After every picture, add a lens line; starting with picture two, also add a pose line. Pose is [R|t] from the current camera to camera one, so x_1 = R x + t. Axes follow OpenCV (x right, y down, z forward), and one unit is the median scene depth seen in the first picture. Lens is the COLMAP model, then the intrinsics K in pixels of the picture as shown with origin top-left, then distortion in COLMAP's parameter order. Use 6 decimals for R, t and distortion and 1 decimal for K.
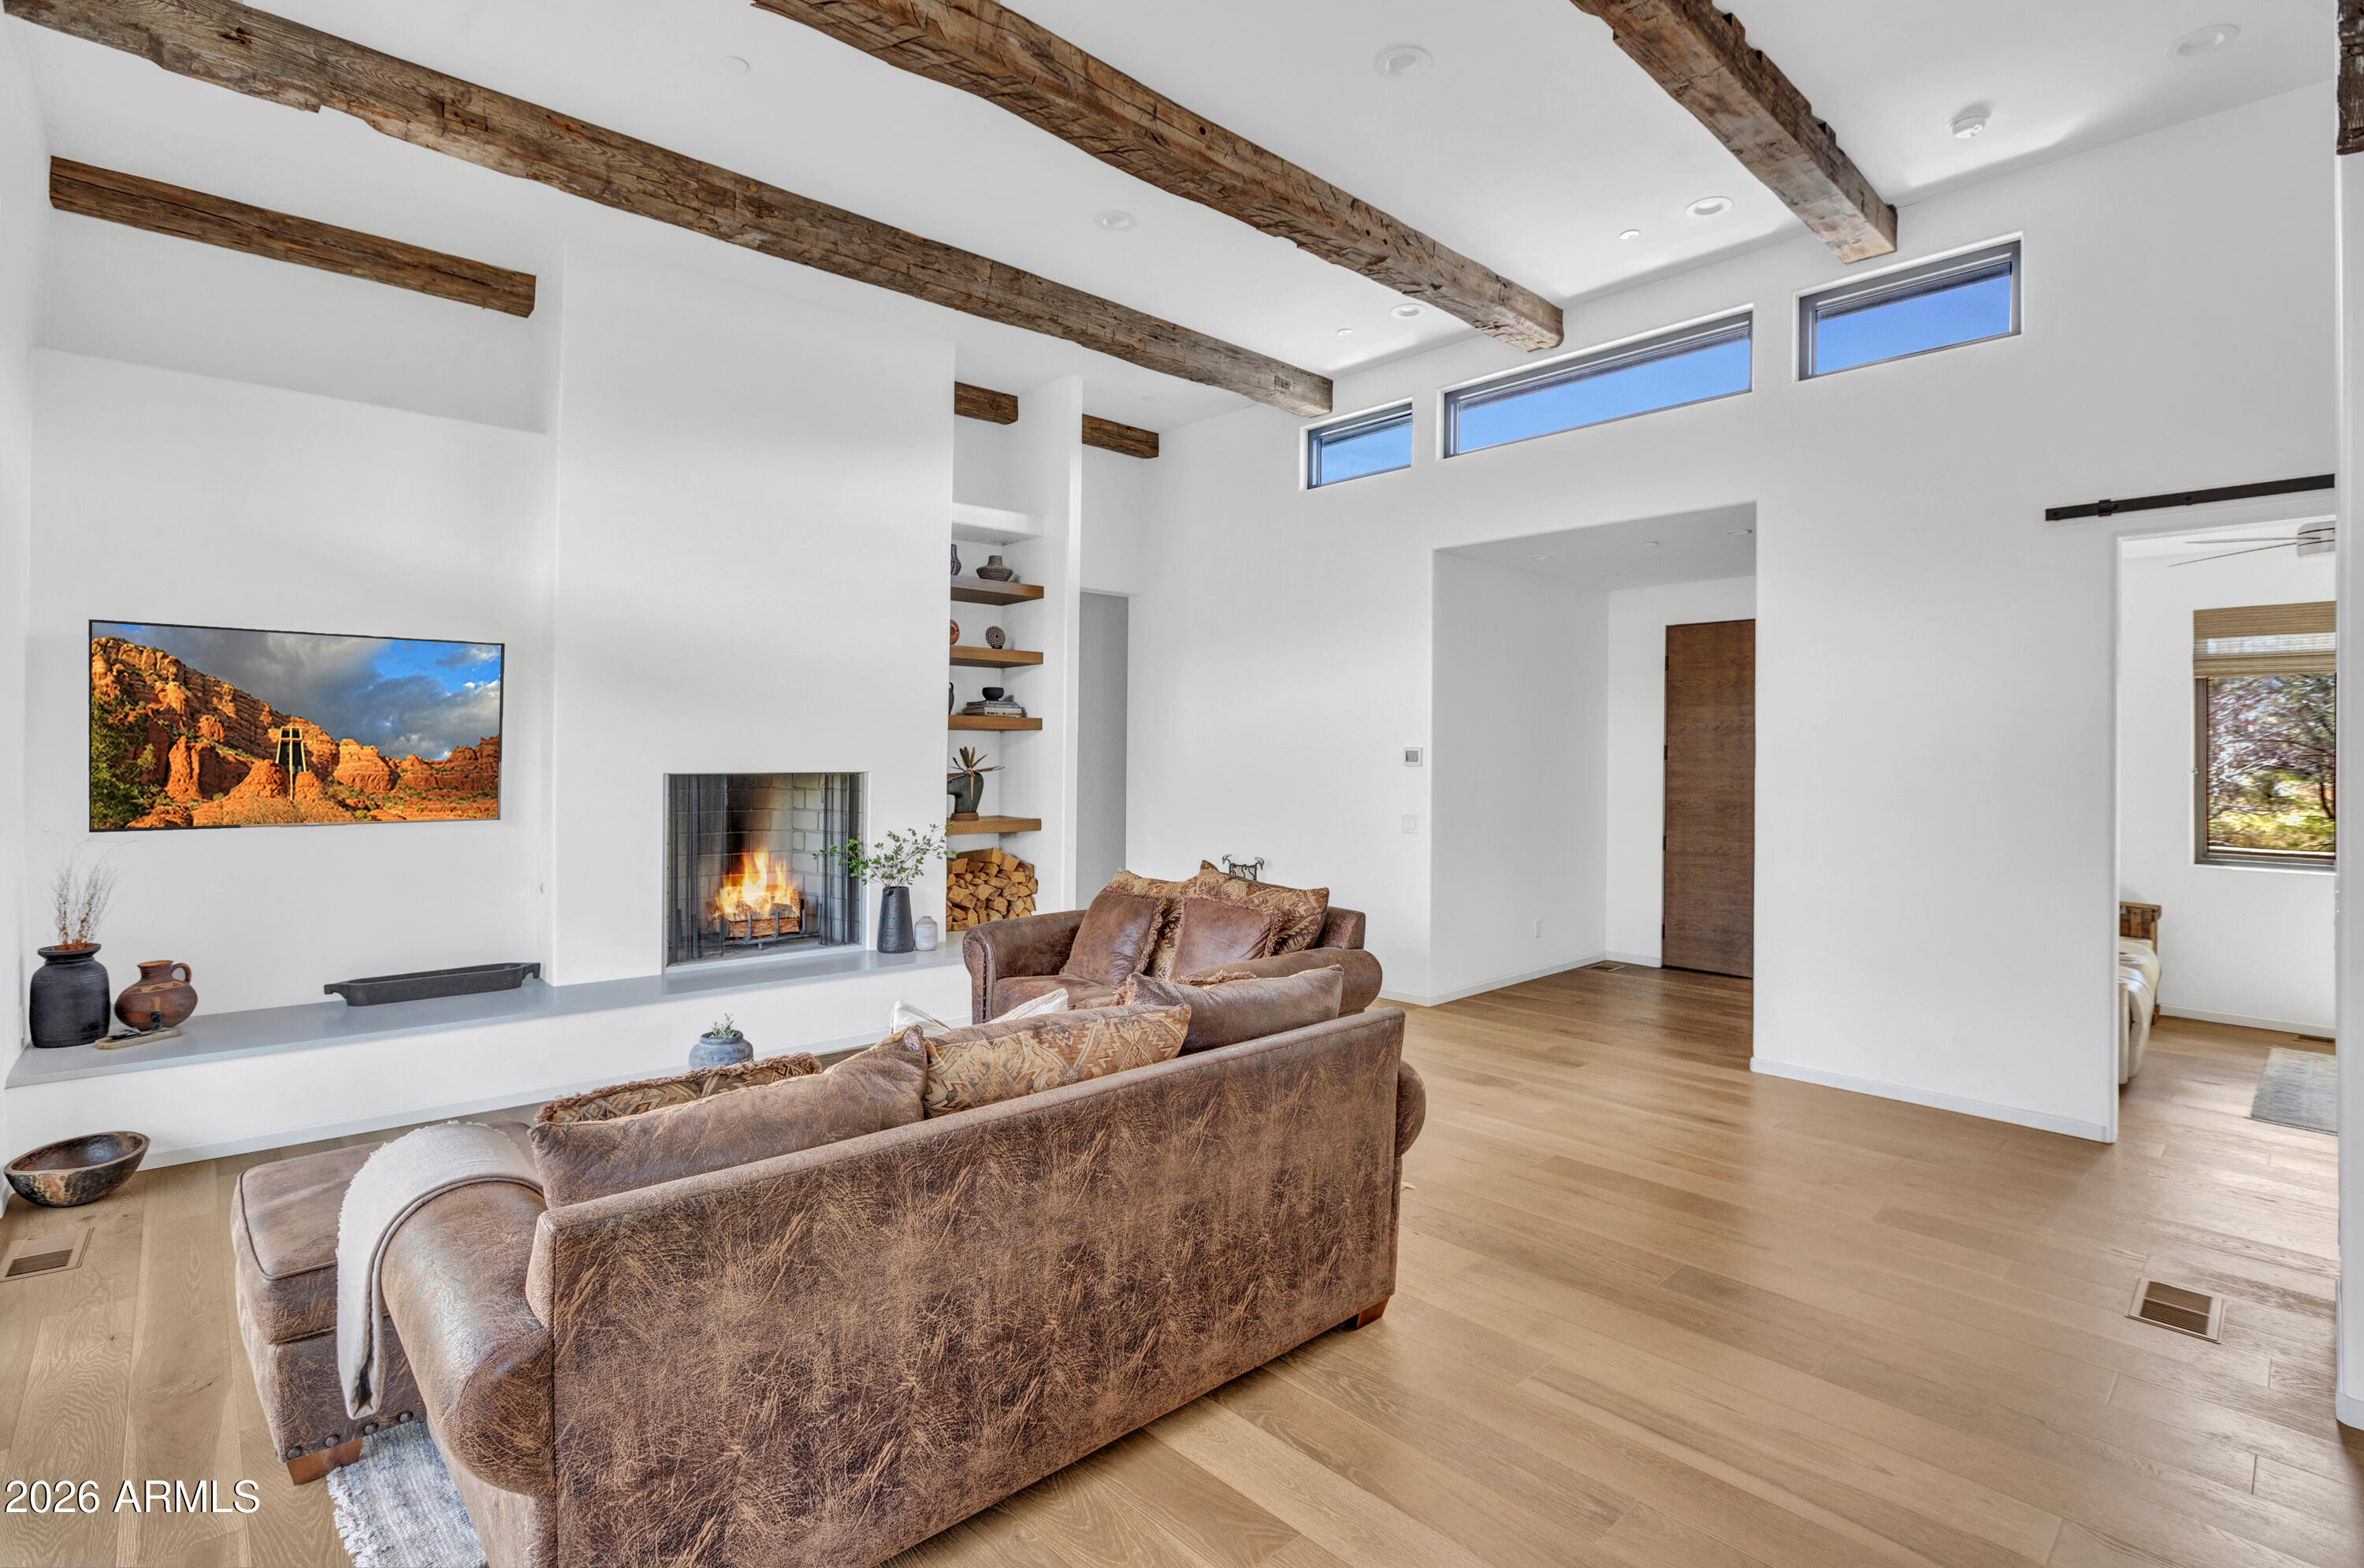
lens RADIAL K [[1117.4, 0, 1183.1], [0, 1117.4, 782.9], [0, 0, 1]] dist [-0.032802, 0.002710]
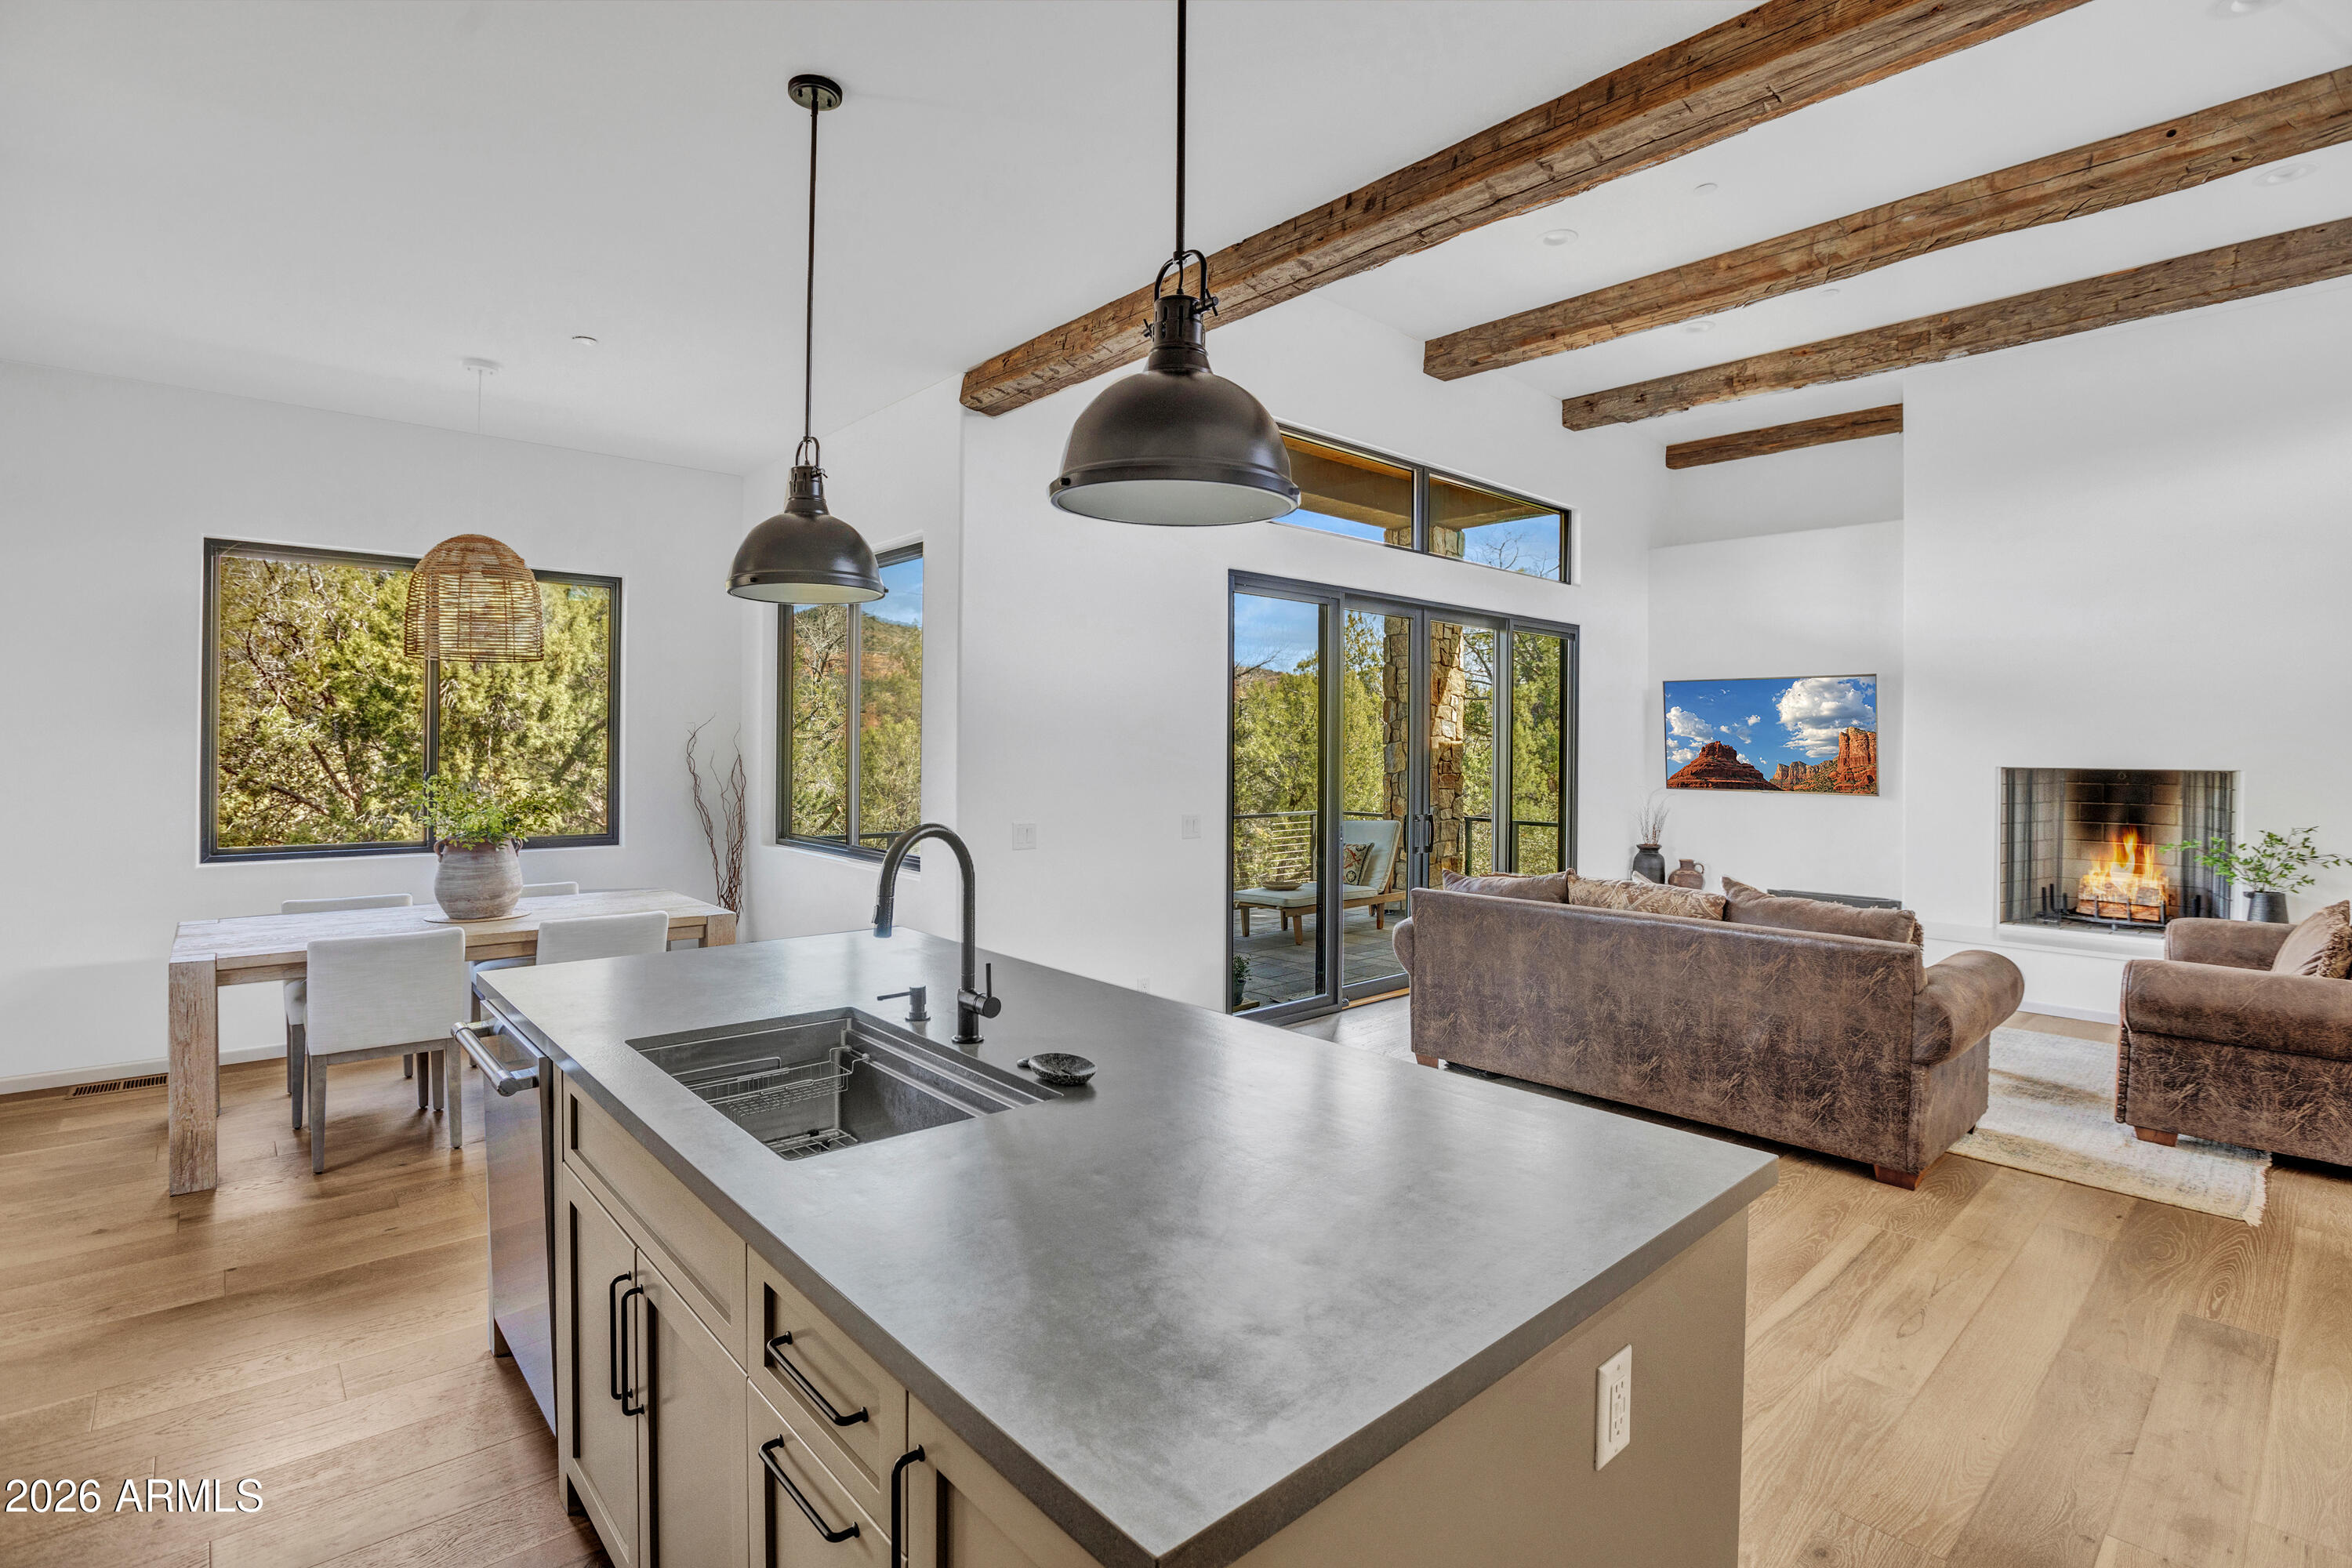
lens RADIAL K [[1111.8, 0, 1137.9], [0, 1111.8, 758.6], [0, 0, 1]] dist [-0.032802, 0.002710]
pose [[-0.023663, 0.006403, -0.999699, 0.979366], [-0.030376, 0.999513, 0.007121, 0.004883], [0.999258, 0.030536, -0.023457, 0.089194]]
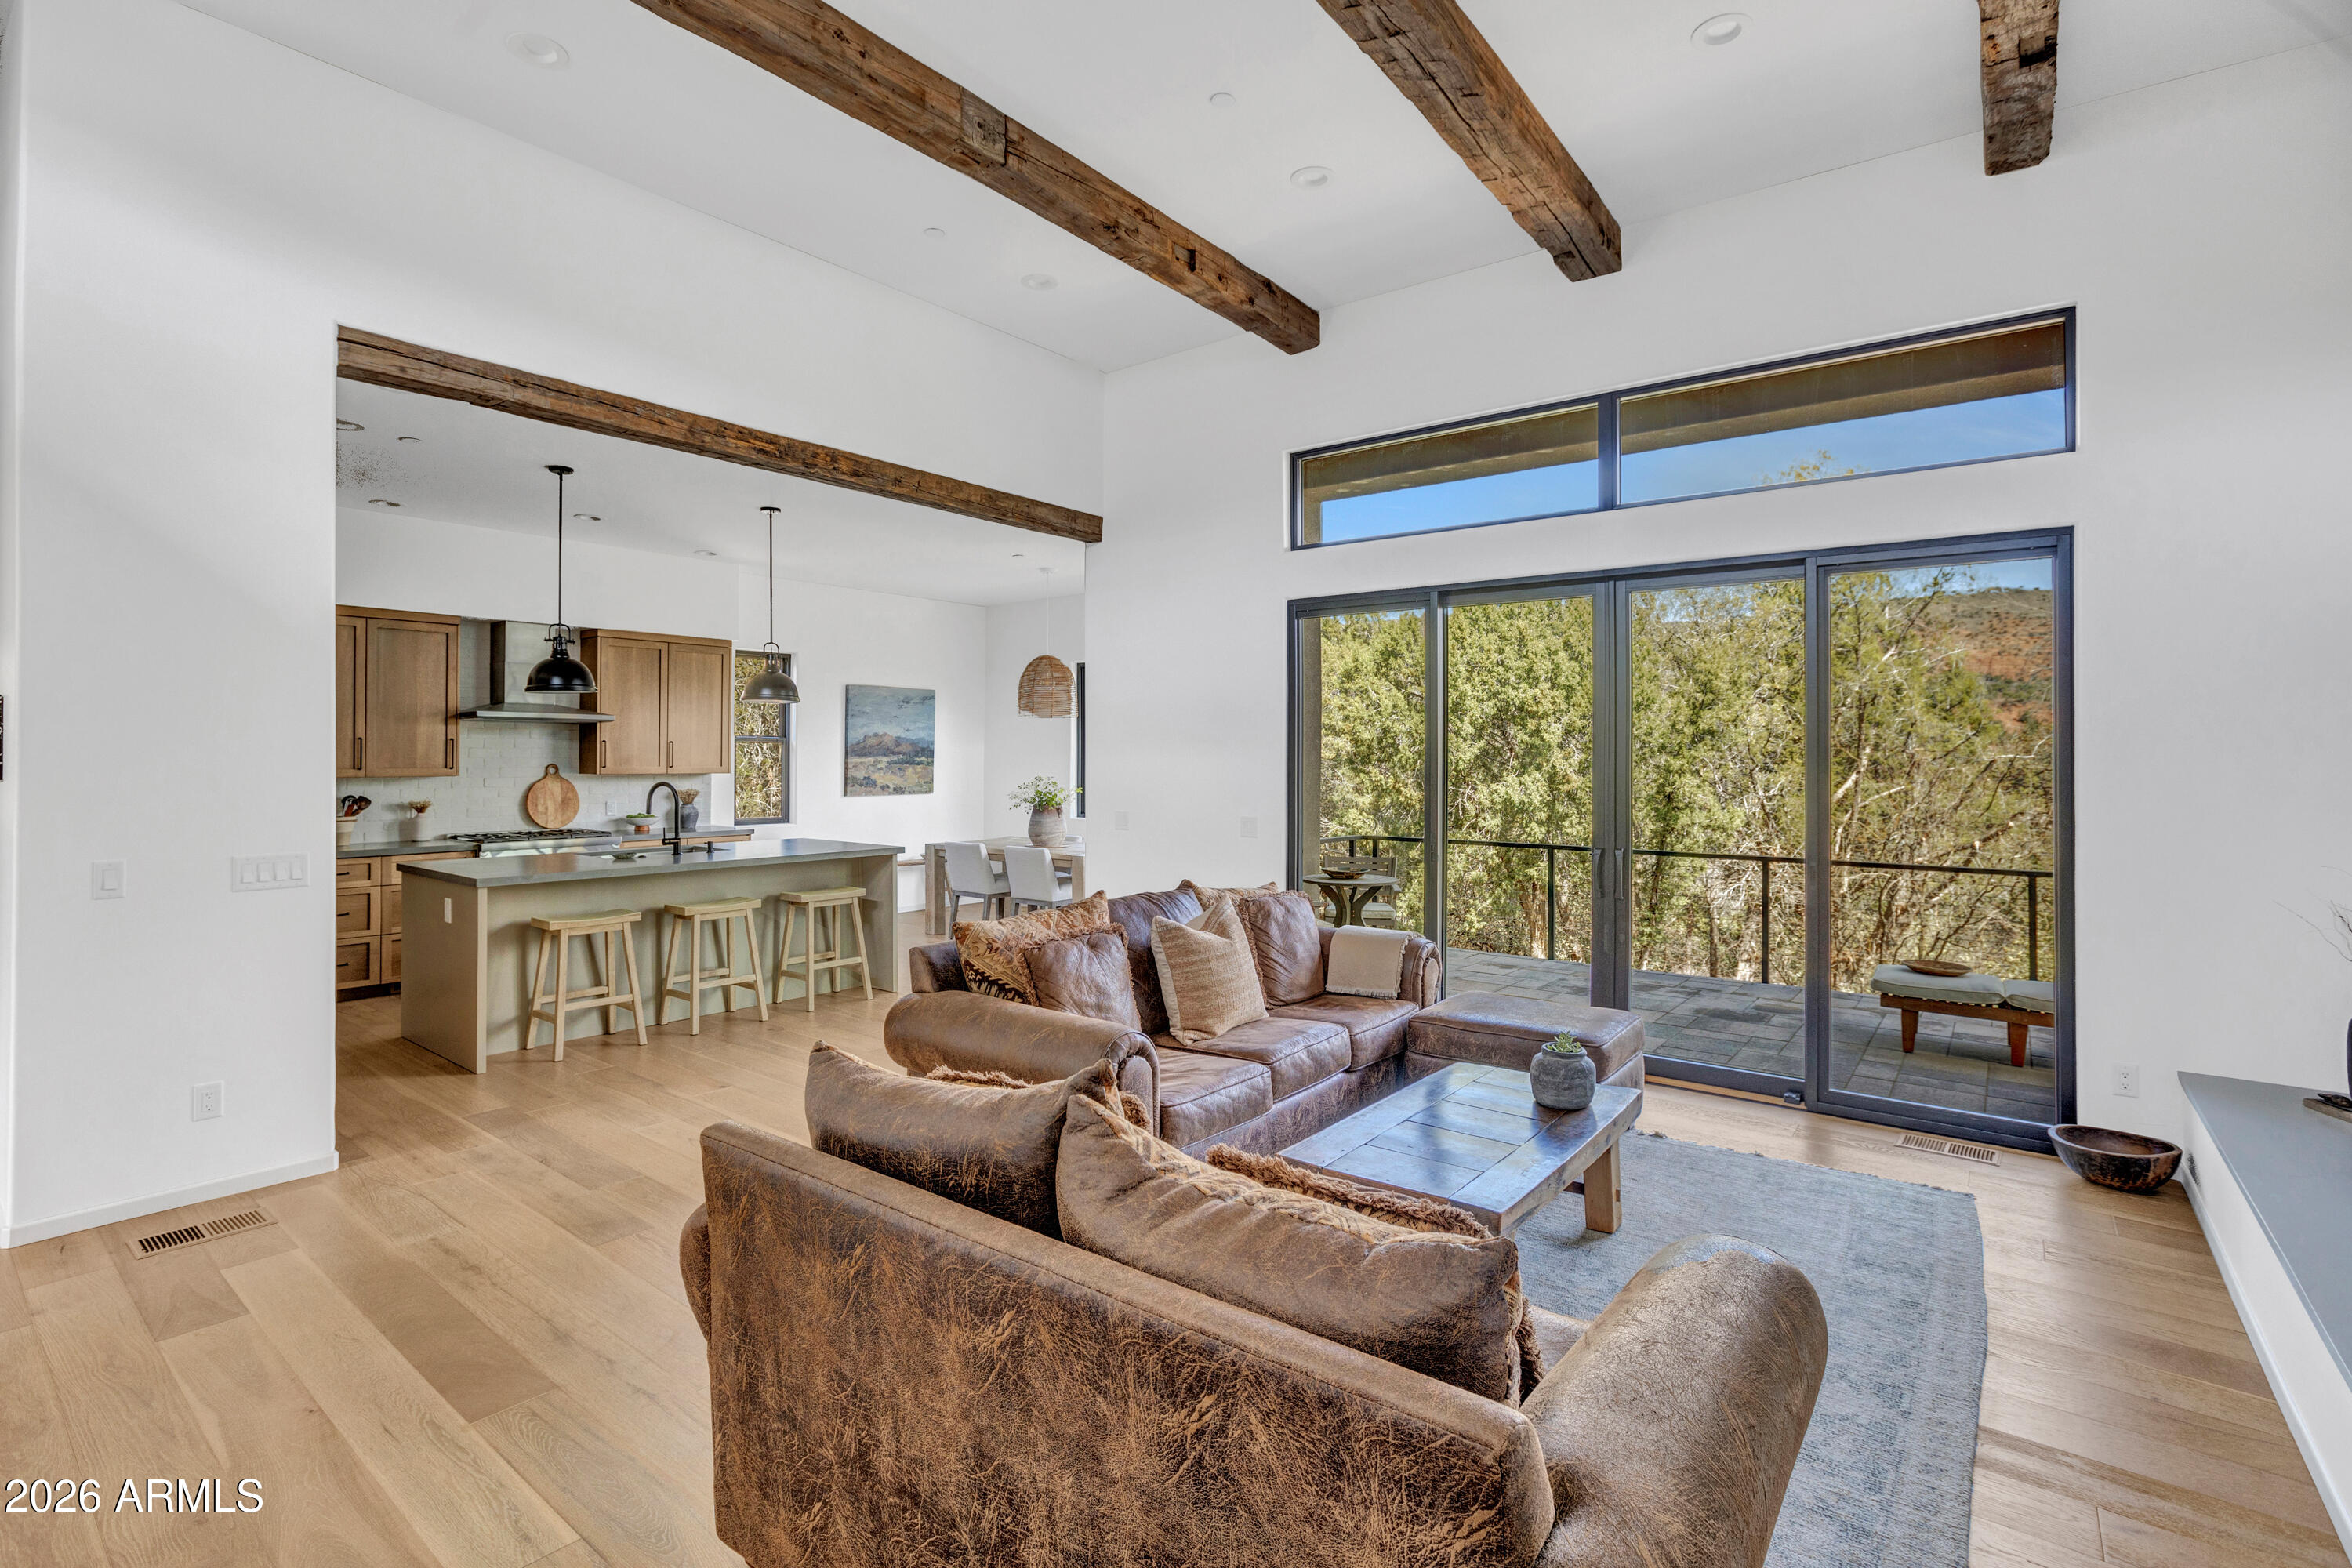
lens RADIAL K [[1111.8, 0, 1161.2], [0, 1111.8, 767.1], [0, 0, 1]] dist [-0.032802, 0.002710]
pose [[-0.986556, -0.010924, -0.163057, 0.073174], [-0.016294, 0.999367, 0.031635, -0.036988], [0.162608, 0.033866, -0.986109, 1.576848]]
